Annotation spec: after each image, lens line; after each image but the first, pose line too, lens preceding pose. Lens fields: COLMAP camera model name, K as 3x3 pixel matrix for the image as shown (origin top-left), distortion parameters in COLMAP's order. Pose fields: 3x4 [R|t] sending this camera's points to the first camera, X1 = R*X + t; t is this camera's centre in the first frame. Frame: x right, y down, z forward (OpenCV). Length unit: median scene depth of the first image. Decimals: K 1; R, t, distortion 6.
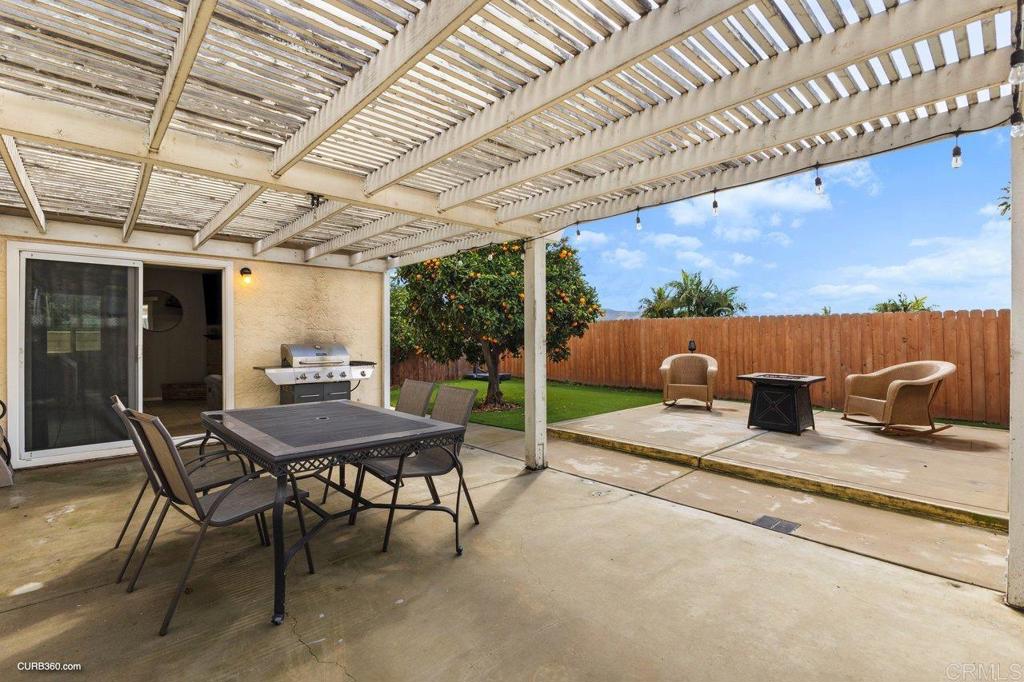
lens RADIAL K [[456.8, 0, 512.5], [0, 456.8, 333.7], [0, 0, 1]] dist [-0.007912, -0.001617]
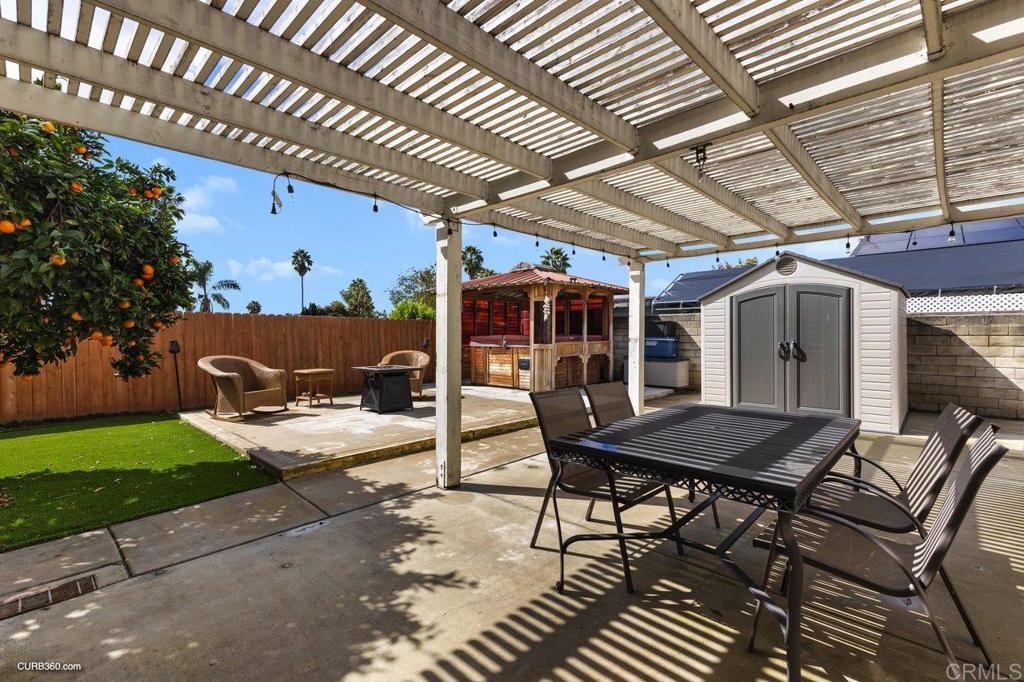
lens RADIAL K [[445.0, 0, 511.2], [0, 445.0, 339.4], [0, 0, 1]] dist [0.021276, -0.008204]
pose [[-0.056149, -0.004820, 0.998411, -0.444786], [-0.006397, 0.999970, 0.004468, 0.008011], [-0.998402, -0.006136, -0.056178, 0.523995]]
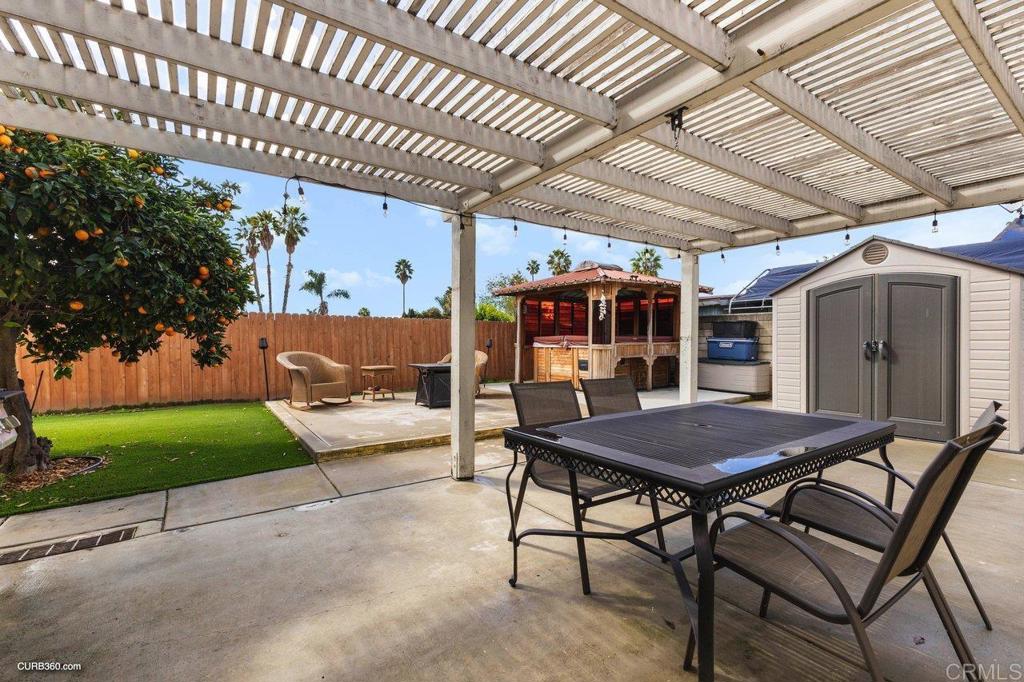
lens RADIAL K [[445.0, 0, 511.2], [0, 445.0, 339.4], [0, 0, 1]] dist [0.021276, -0.008204]
pose [[0.145433, 0.005640, 0.989352, -0.436619], [-0.011917, 0.999921, -0.003948, 0.018756], [-0.989296, -0.011216, 0.145489, 0.443847]]
